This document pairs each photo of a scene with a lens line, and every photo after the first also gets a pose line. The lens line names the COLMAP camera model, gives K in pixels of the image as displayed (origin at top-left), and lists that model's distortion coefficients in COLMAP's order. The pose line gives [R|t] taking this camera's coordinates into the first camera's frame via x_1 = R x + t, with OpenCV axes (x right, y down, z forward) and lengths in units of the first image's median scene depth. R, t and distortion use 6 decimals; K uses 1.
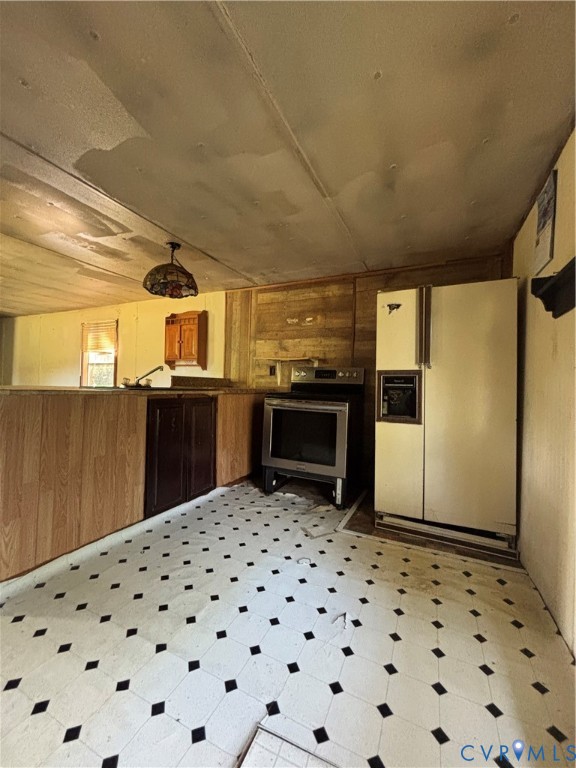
lens RADIAL K [[313.4, 0, 289.2], [0, 313.4, 383.7], [0, 0, 1]] dist [0.002638, 0.000833]
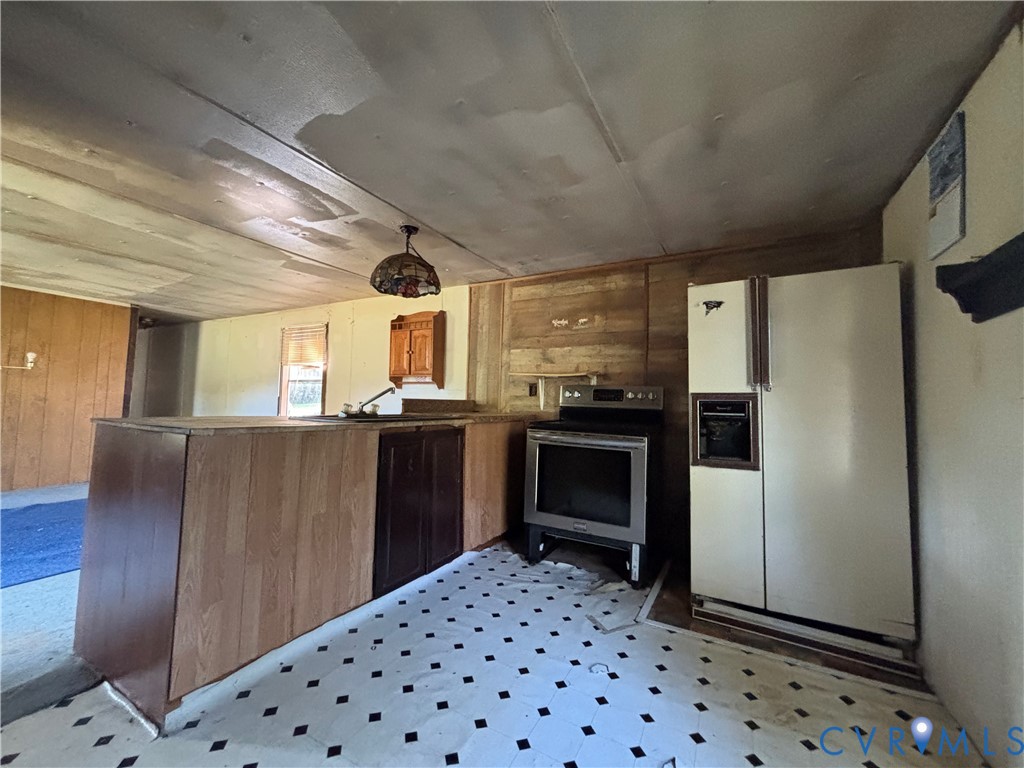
lens RADIAL K [[417.9, 0, 512.2], [0, 417.9, 381.8], [0, 0, 1]] dist [0.002638, 0.000833]
pose [[0.998015, -0.006425, -0.062655, -0.069765], [0.003570, 0.998955, -0.045564, -0.028187], [0.062882, 0.045250, 0.996995, 0.022056]]
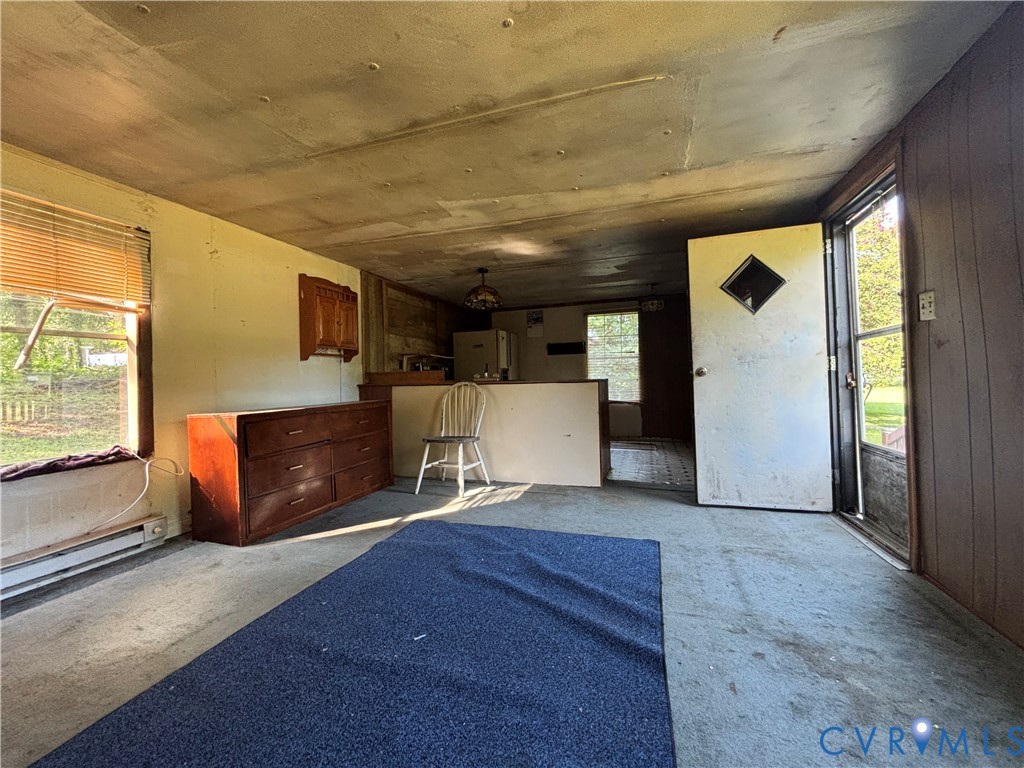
lens RADIAL K [[417.9, 0, 513.3], [0, 417.9, 375.2], [0, 0, 1]] dist [0.002638, 0.000833]
pose [[-0.127826, -0.018515, 0.991624, -2.605868], [0.013071, 0.999707, 0.020350, -0.049373], [-0.991710, 0.015563, -0.127546, 1.367605]]
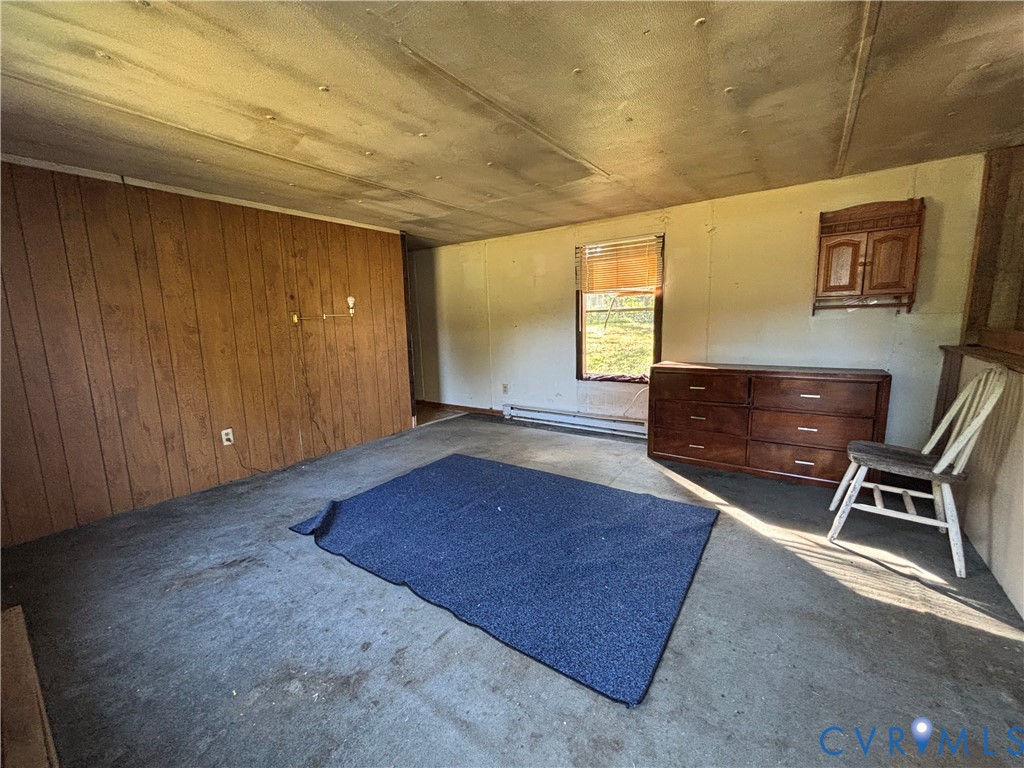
lens RADIAL K [[417.9, 0, 512.7], [0, 417.9, 378.4], [0, 0, 1]] dist [0.002638, 0.000833]
pose [[0.983435, -0.032803, -0.178266, -1.580710], [0.059324, 0.987570, 0.145551, -0.148891], [0.171276, -0.153716, 0.973158, 0.276867]]
